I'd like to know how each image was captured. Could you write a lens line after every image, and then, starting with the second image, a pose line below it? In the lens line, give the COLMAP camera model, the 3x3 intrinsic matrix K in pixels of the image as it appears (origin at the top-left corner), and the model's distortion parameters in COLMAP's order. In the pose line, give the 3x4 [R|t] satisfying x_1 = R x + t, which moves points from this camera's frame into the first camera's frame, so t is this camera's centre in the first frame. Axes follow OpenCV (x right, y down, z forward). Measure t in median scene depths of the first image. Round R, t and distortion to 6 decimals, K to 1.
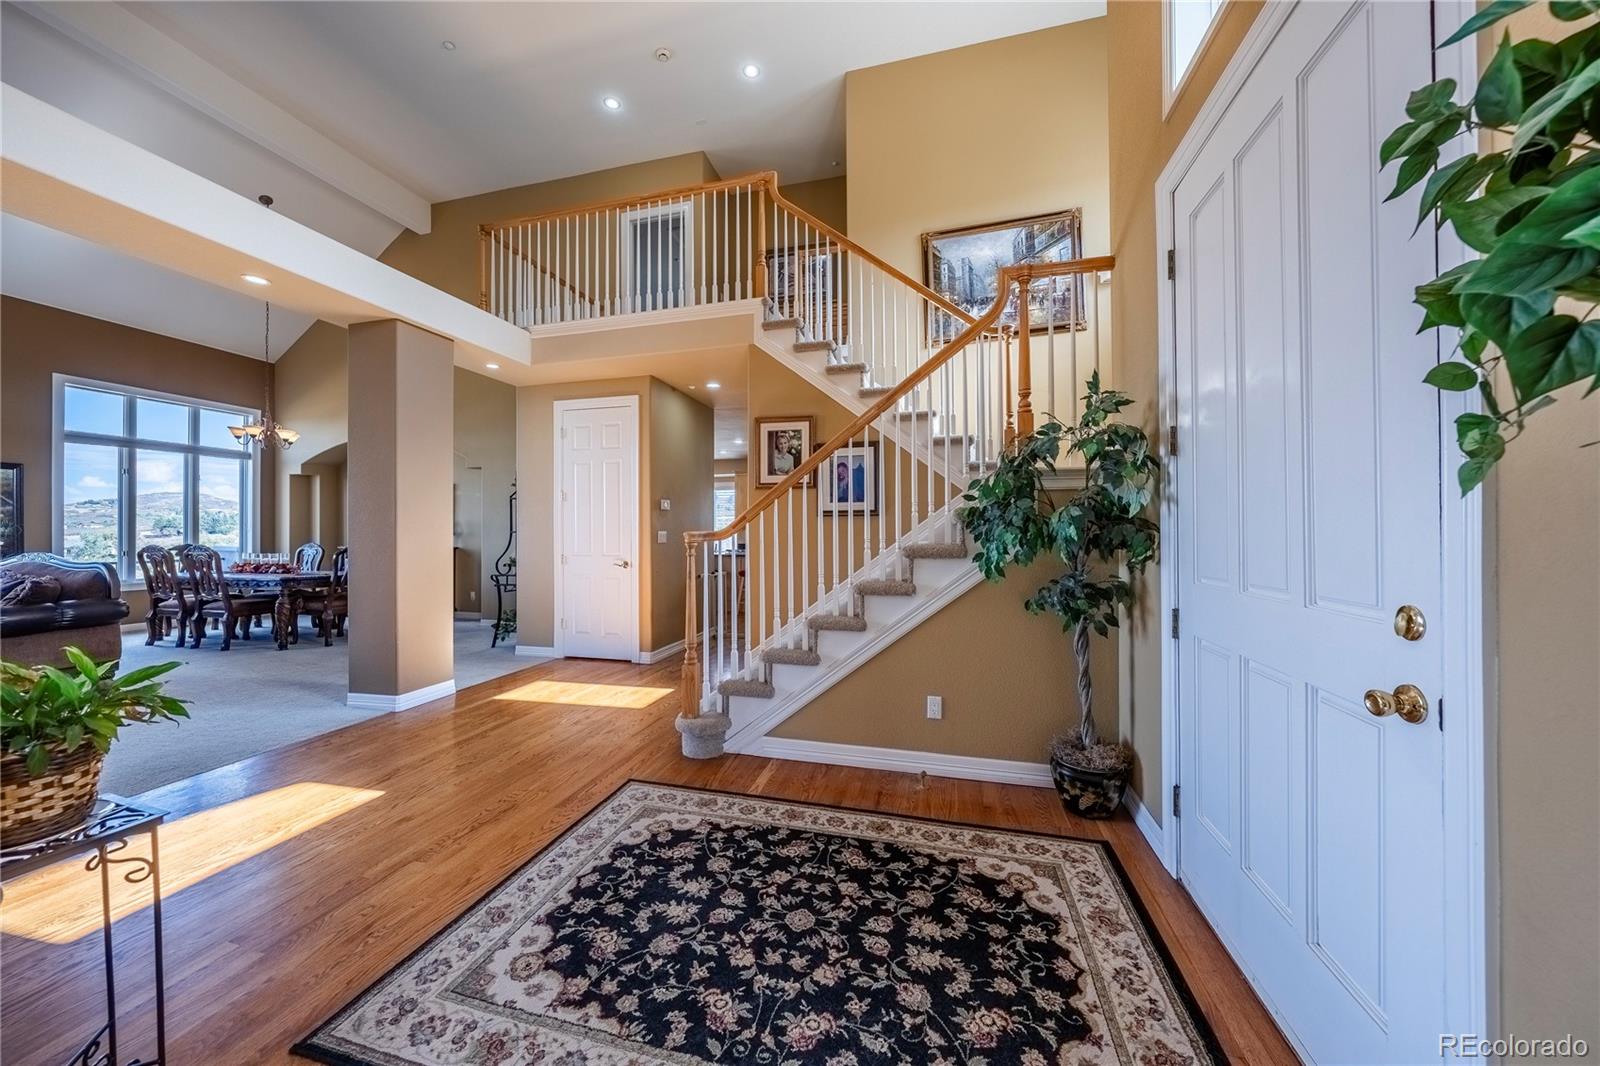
lens RADIAL K [[541.7, 0, 830.5], [0, 541.7, 529.8], [0, 0, 1]] dist [-0.002595, 0.000254]
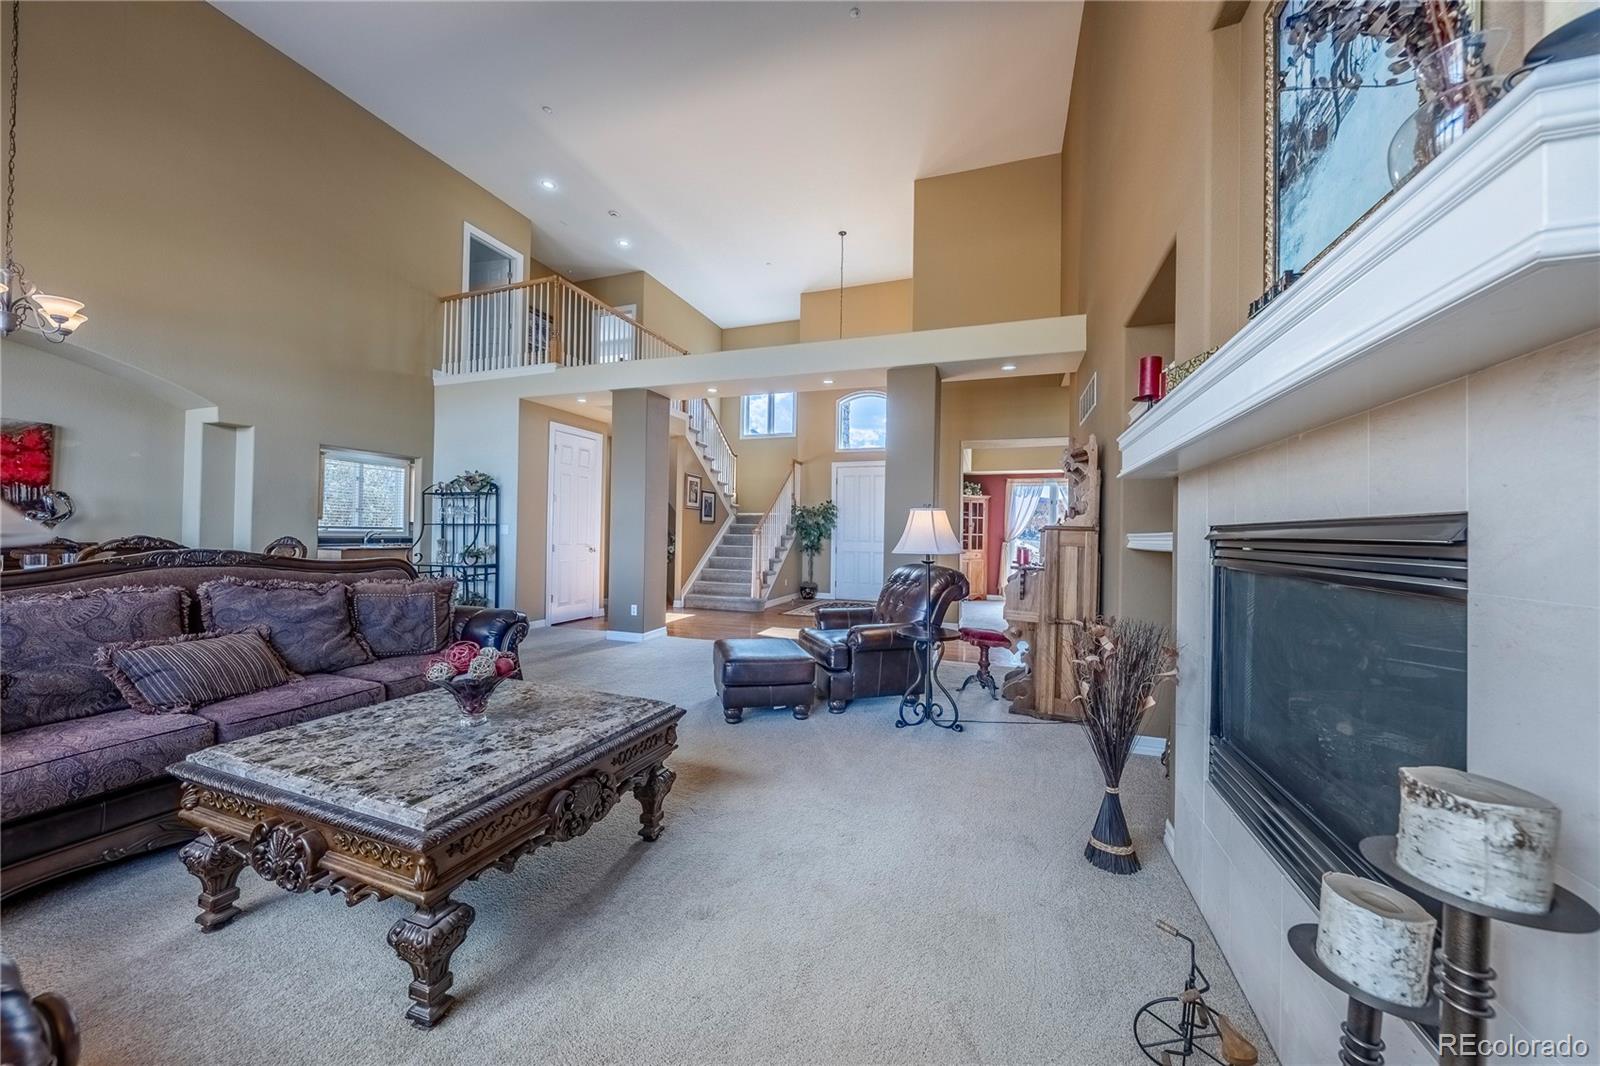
lens RADIAL K [[541.7, 0, 815.0], [0, 541.7, 527.6], [0, 0, 1]] dist [-0.002595, 0.000254]
pose [[0.097488, 0.018600, 0.995063, -4.881071], [-0.018927, 0.999679, -0.016832, 0.050090], [-0.995057, -0.017193, 0.097809, 0.749409]]
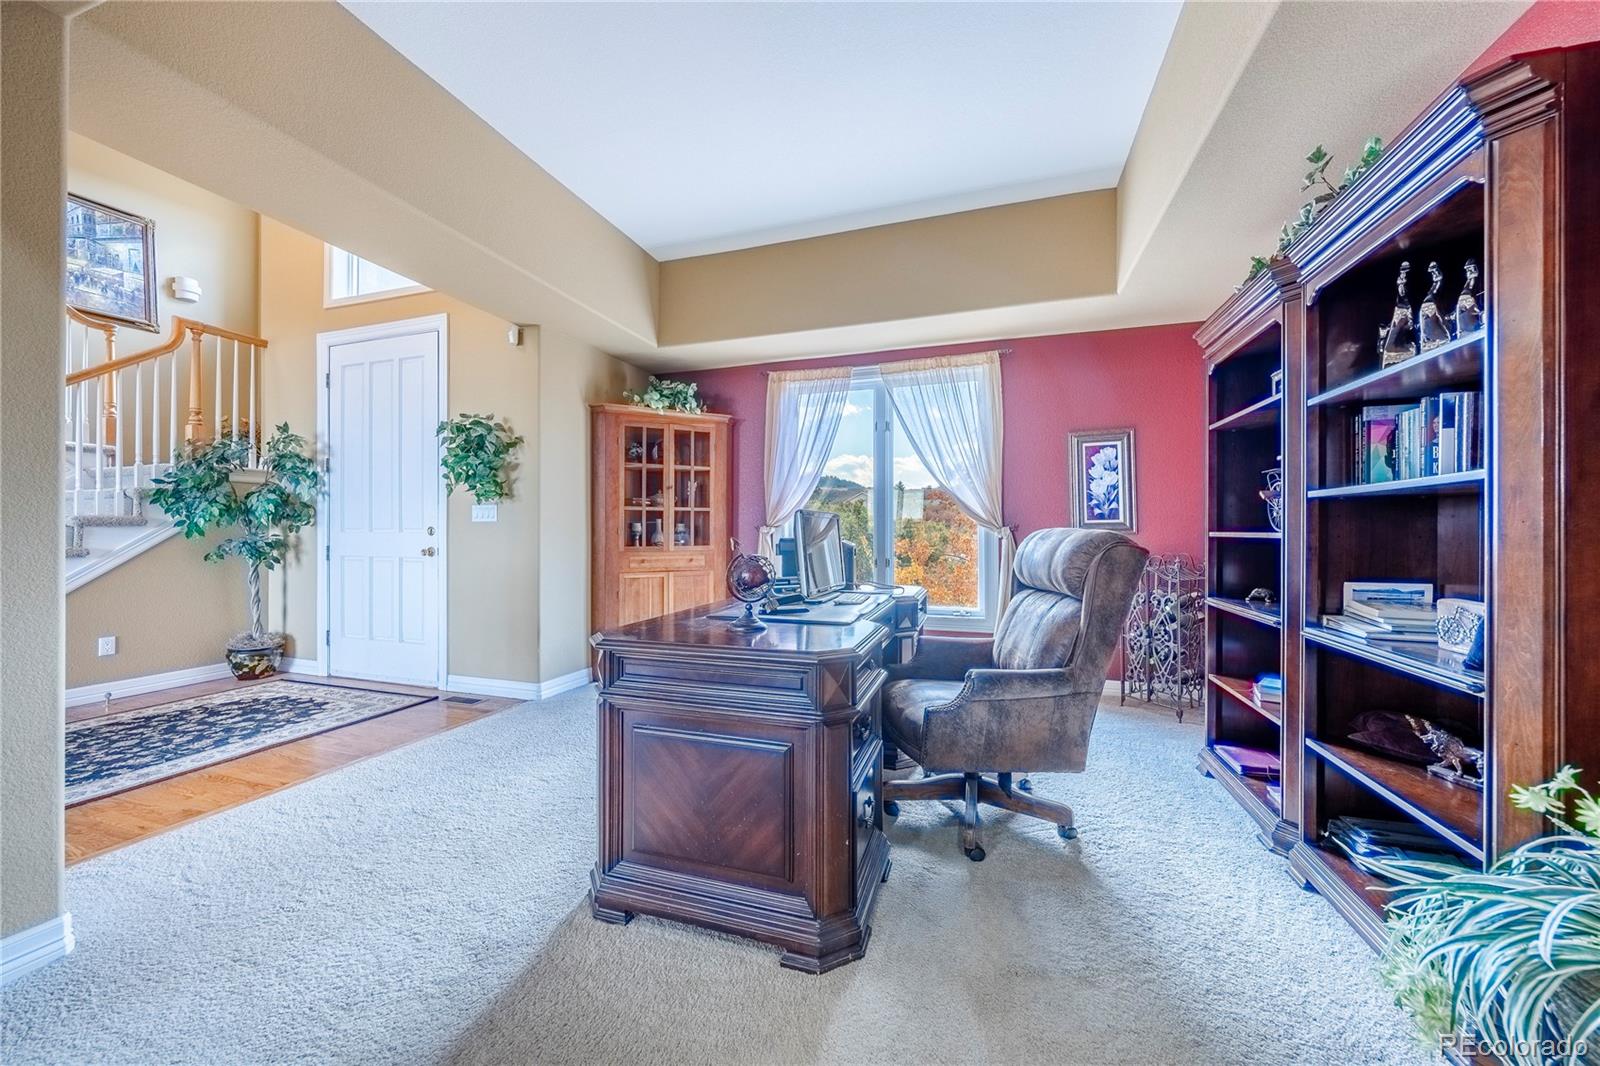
lens RADIAL K [[572.0, 0, 801.5], [0, 572.0, 527.0], [0, 0, 1]] dist [-0.004550, 0.000523]
pose [[0.078911, 0.009432, 0.996837, -1.466072], [-0.003410, 0.999952, -0.009192, 0.089905], [-0.996876, -0.002674, 0.078939, -1.032570]]
